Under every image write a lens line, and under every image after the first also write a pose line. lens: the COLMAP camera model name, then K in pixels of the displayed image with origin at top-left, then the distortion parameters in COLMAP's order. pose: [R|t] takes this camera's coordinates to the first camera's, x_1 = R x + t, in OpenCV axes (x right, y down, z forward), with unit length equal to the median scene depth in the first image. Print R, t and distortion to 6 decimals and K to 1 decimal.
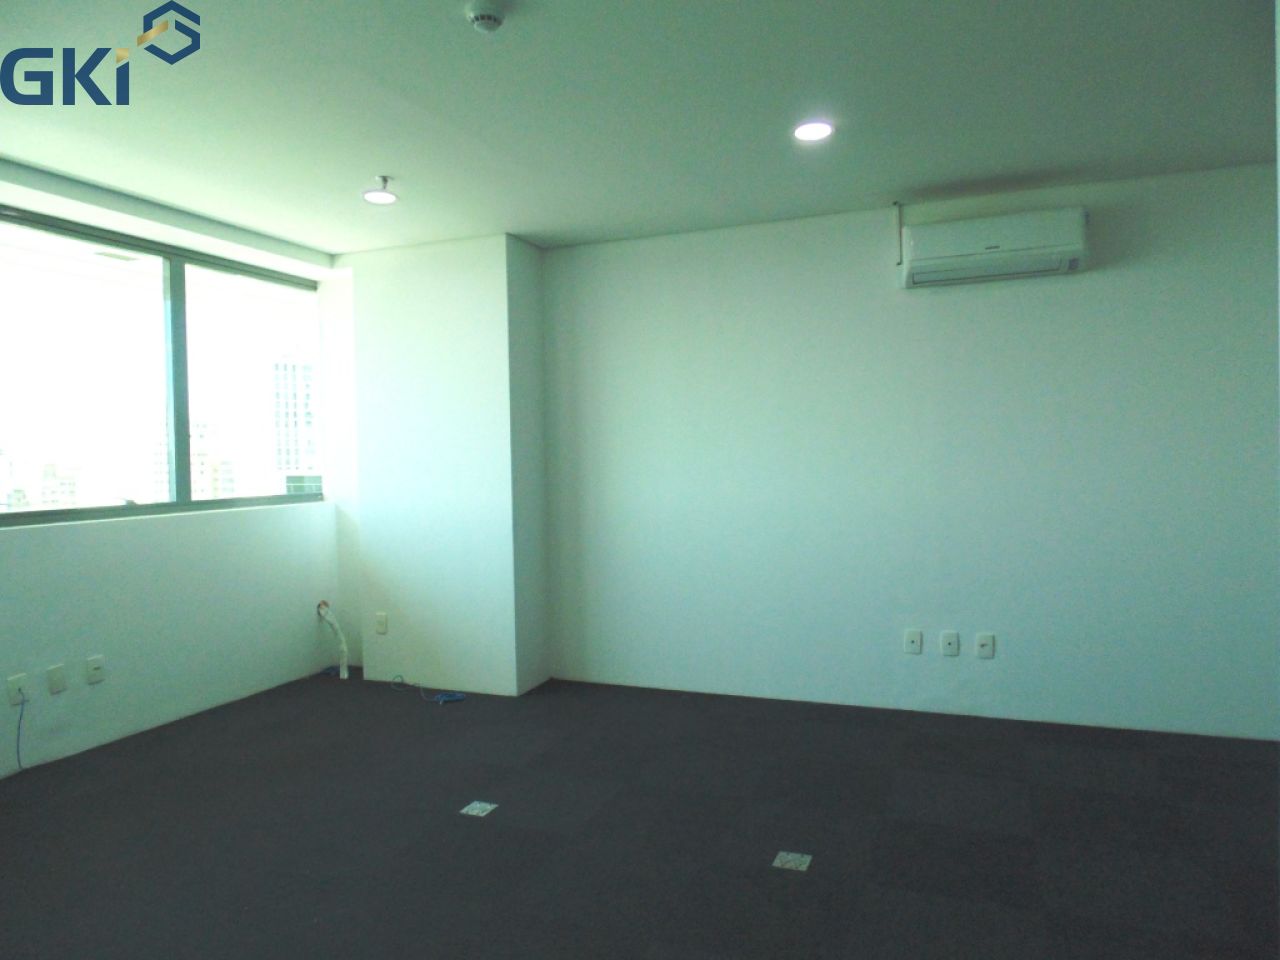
lens RADIAL K [[828.8, 0, 640.0], [0, 828.8, 480.0], [0, 0, 1]] dist [0.001028, 0.000157]
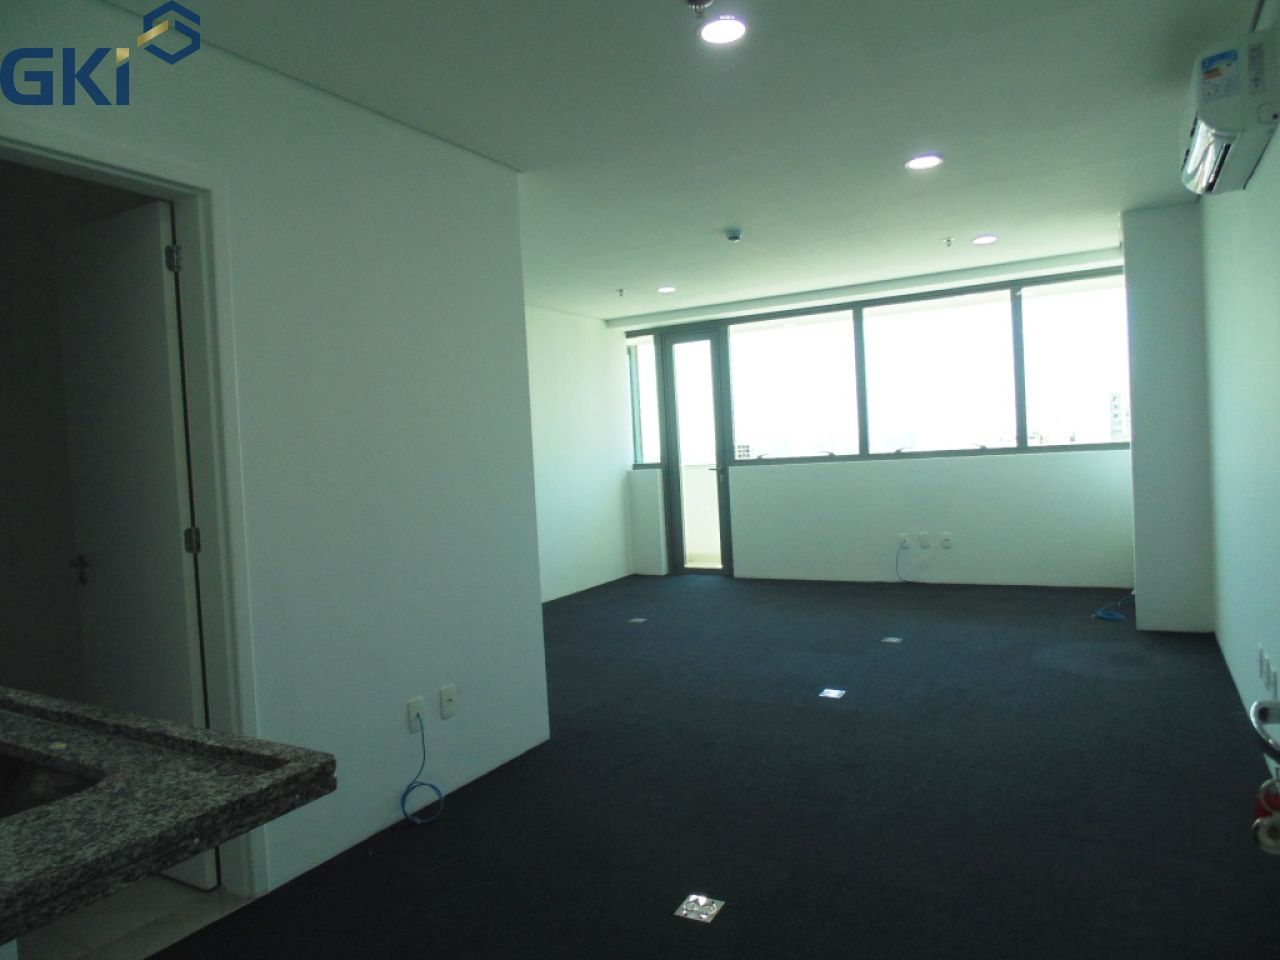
lens RADIAL K [[828.8, 0, 640.0], [0, 828.8, 480.0], [0, 0, 1]] dist [0.001028, 0.000157]
pose [[-0.143605, 0.067504, -0.987330, 1.195242], [0.049838, 0.996898, 0.060910, -0.046518], [0.988379, -0.040459, -0.146524, 0.597261]]
